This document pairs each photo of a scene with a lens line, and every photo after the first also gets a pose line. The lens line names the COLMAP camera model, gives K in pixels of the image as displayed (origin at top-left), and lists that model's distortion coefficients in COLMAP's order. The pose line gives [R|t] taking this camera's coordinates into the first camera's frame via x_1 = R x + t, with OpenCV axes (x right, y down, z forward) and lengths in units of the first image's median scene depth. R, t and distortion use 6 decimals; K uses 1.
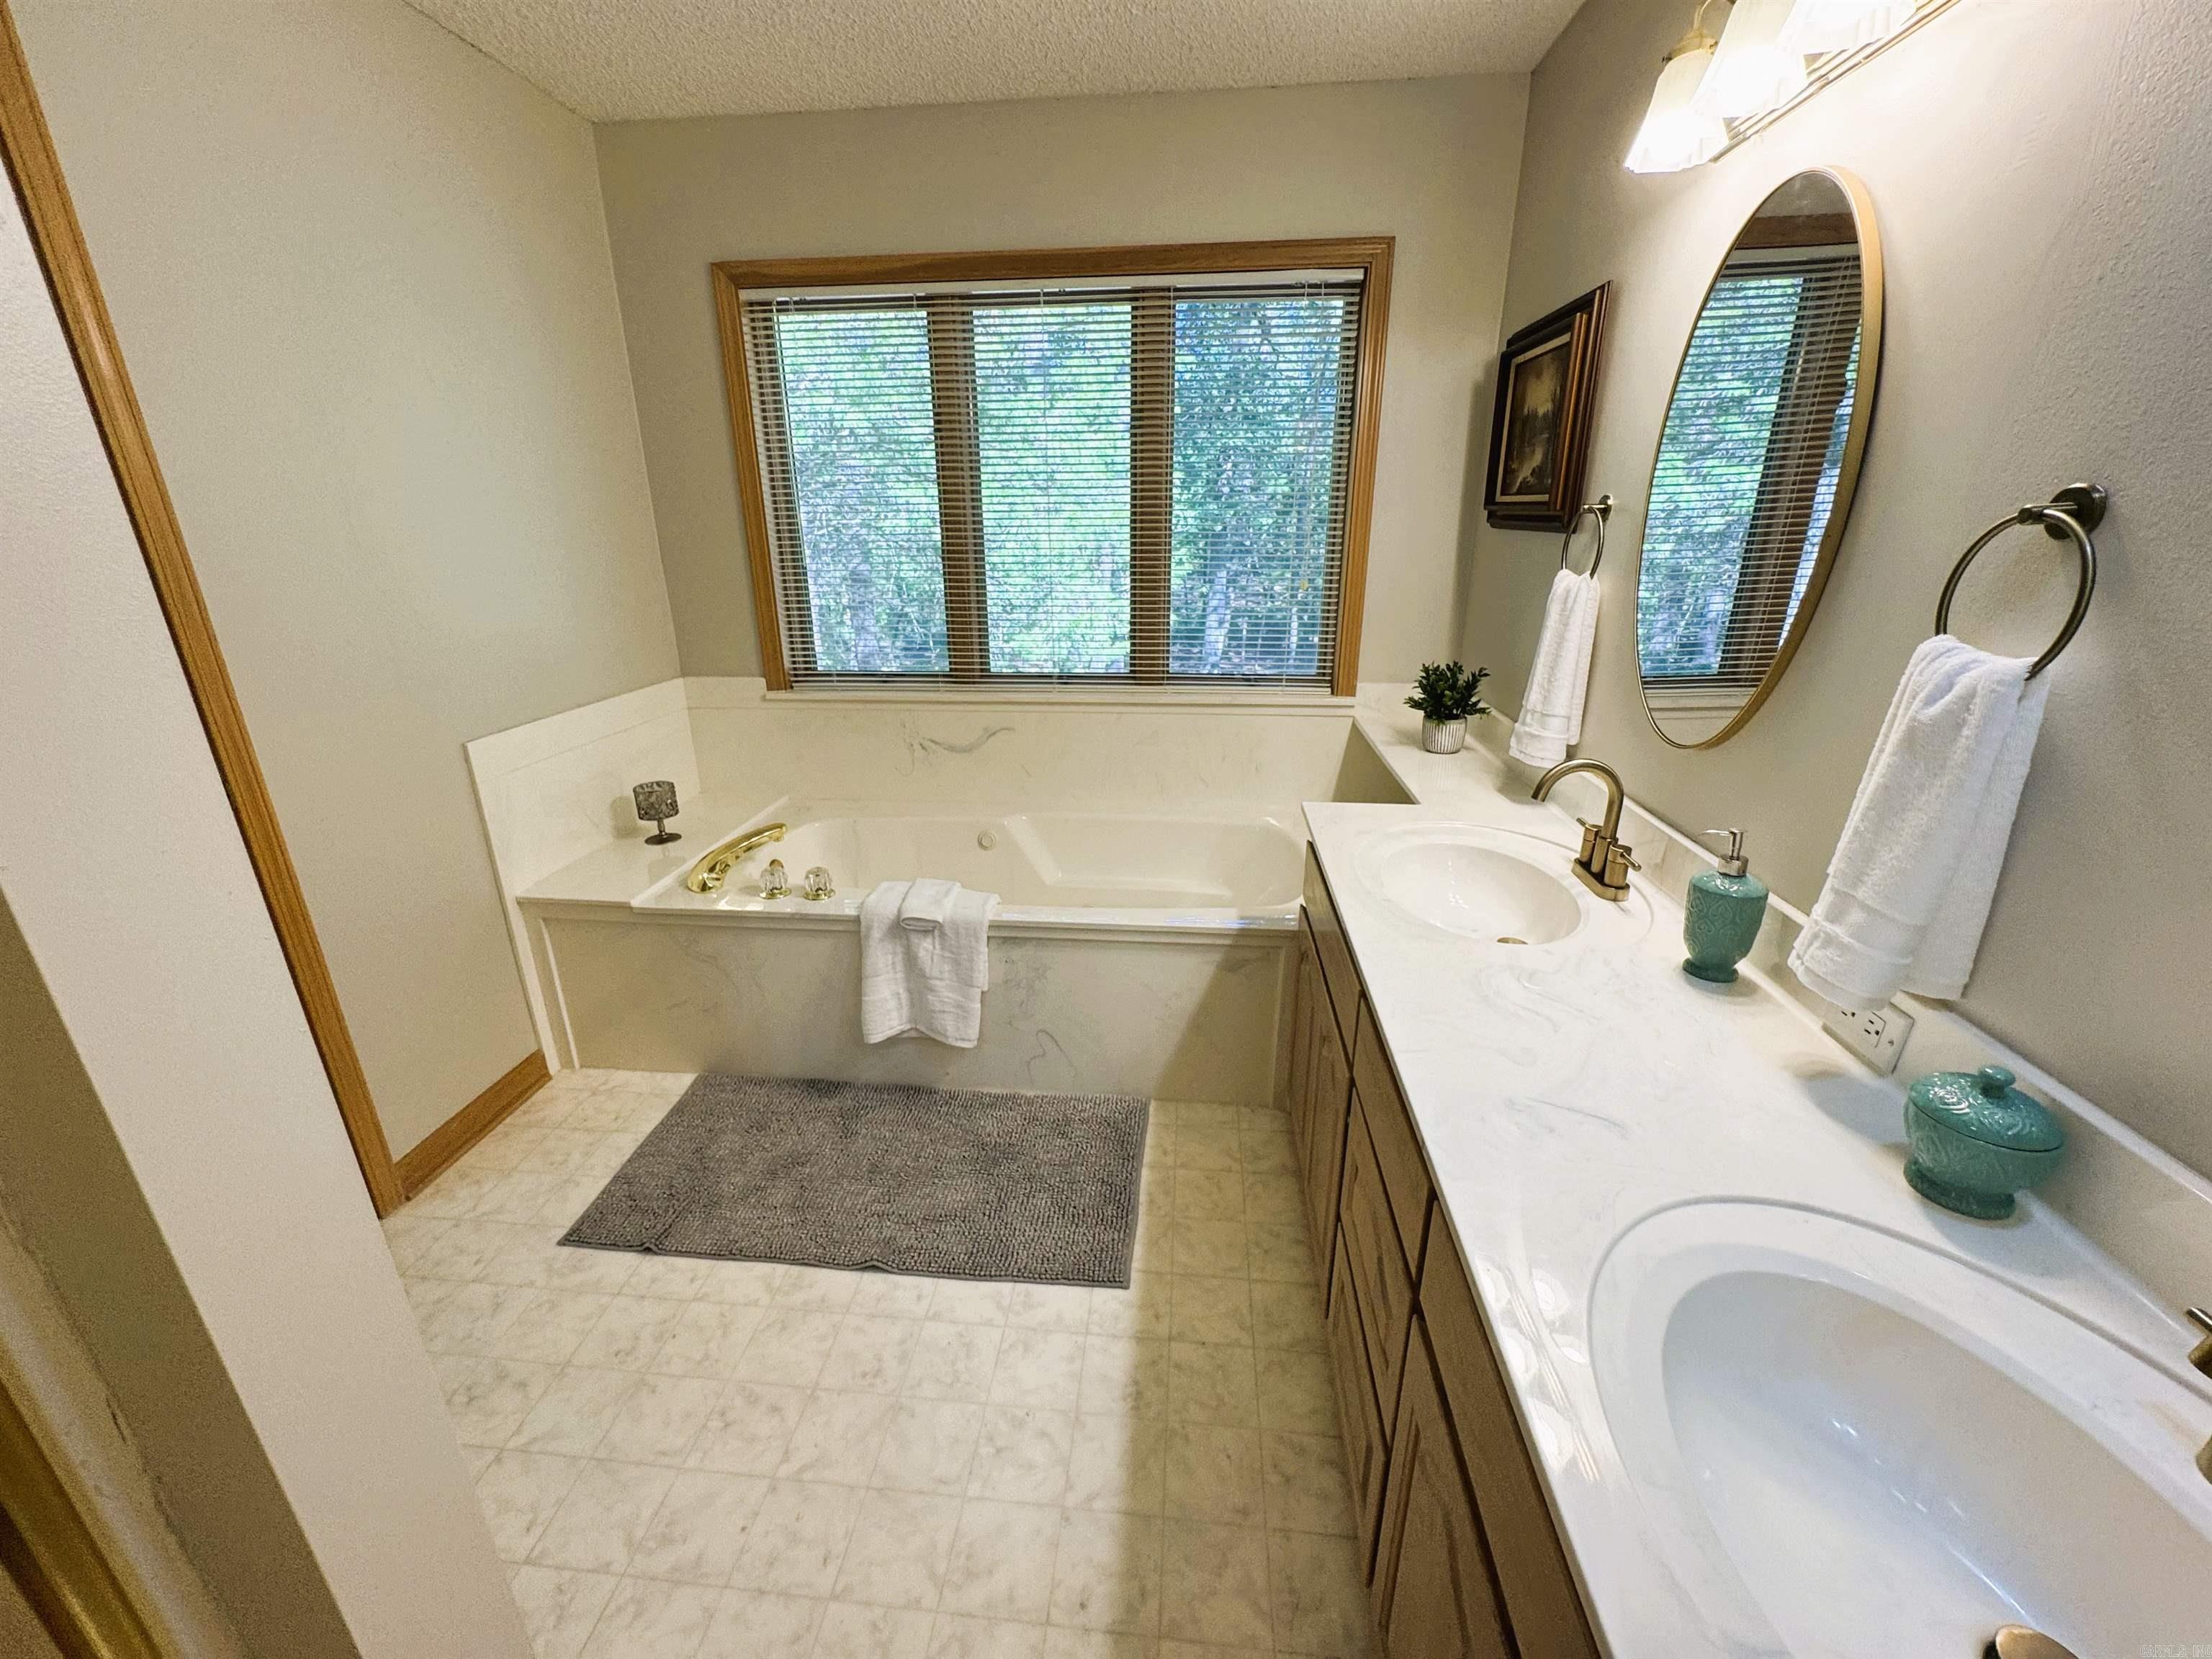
lens RADIAL K [[874.1, 0, 1112.1], [0, 874.1, 825.9], [0, 0, 1]] dist [-0.000819, -0.000267]
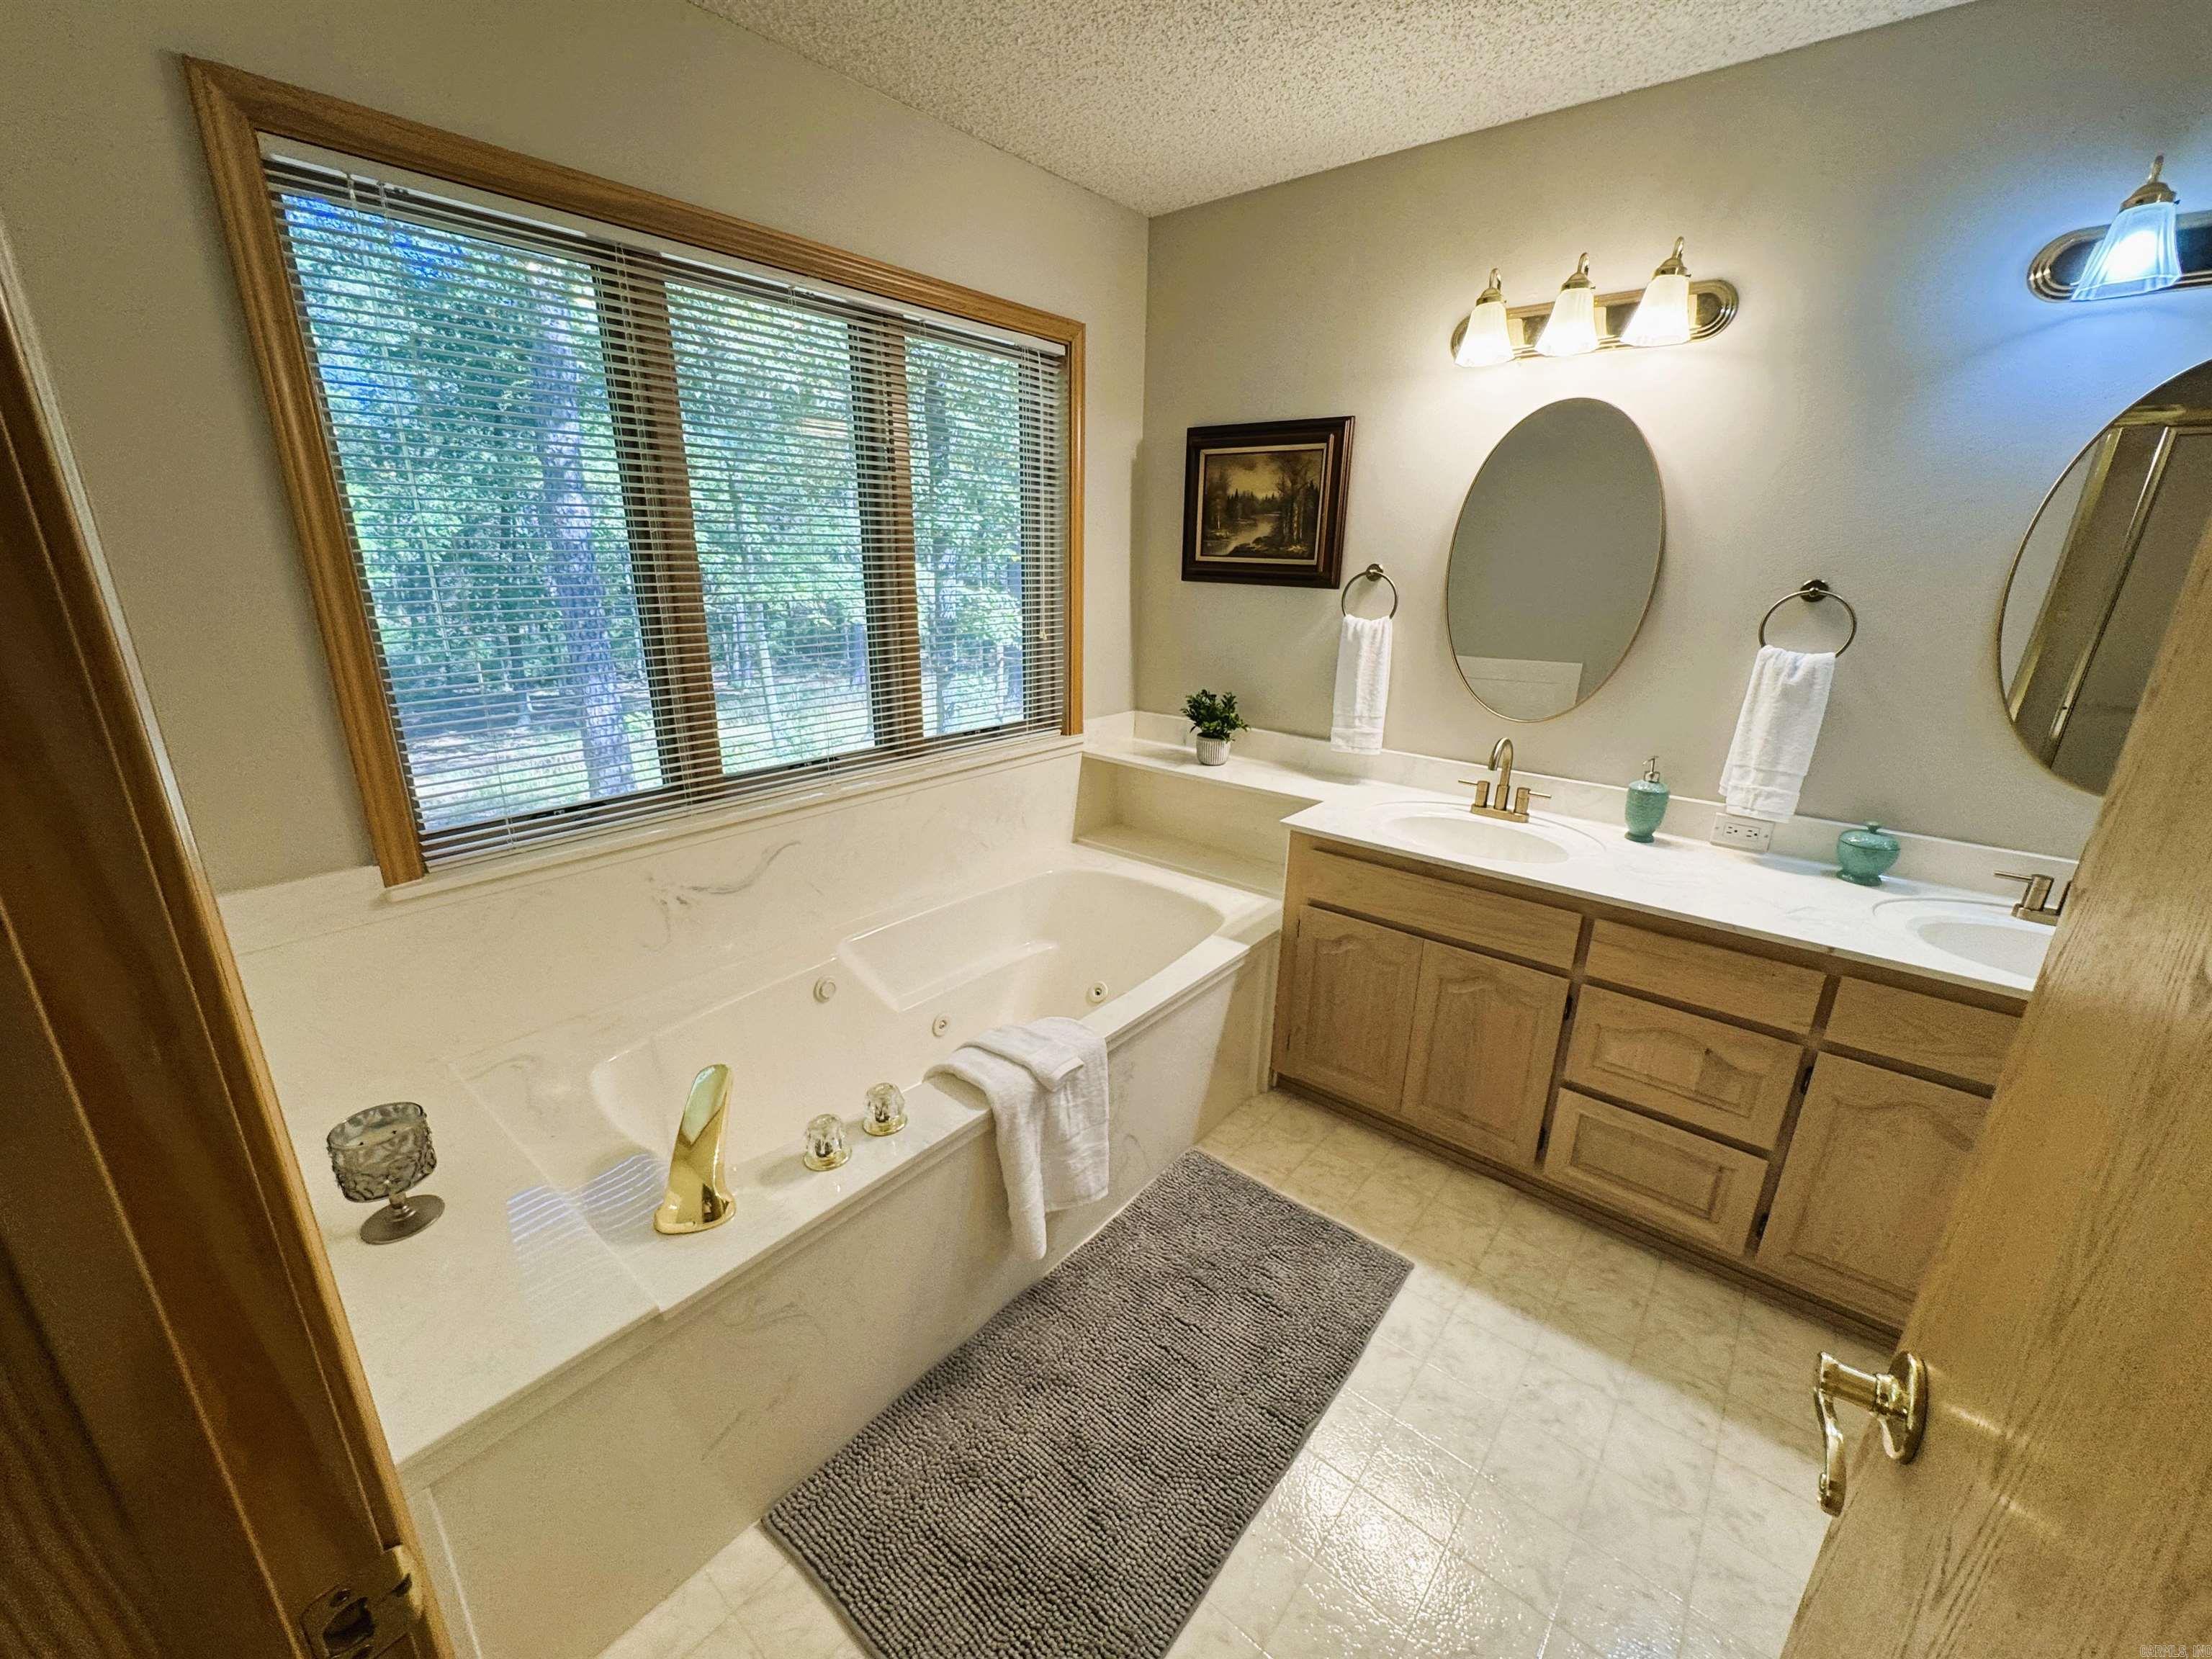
lens RADIAL K [[874.1, 0, 1112.1], [0, 874.1, 825.9], [0, 0, 1]] dist [-0.000819, -0.000267]
pose [[0.568771, -0.232568, 0.788931, -0.727425], [0.255367, 0.961721, 0.099402, -0.170141], [-0.781849, 0.144930, 0.606389, 0.412802]]
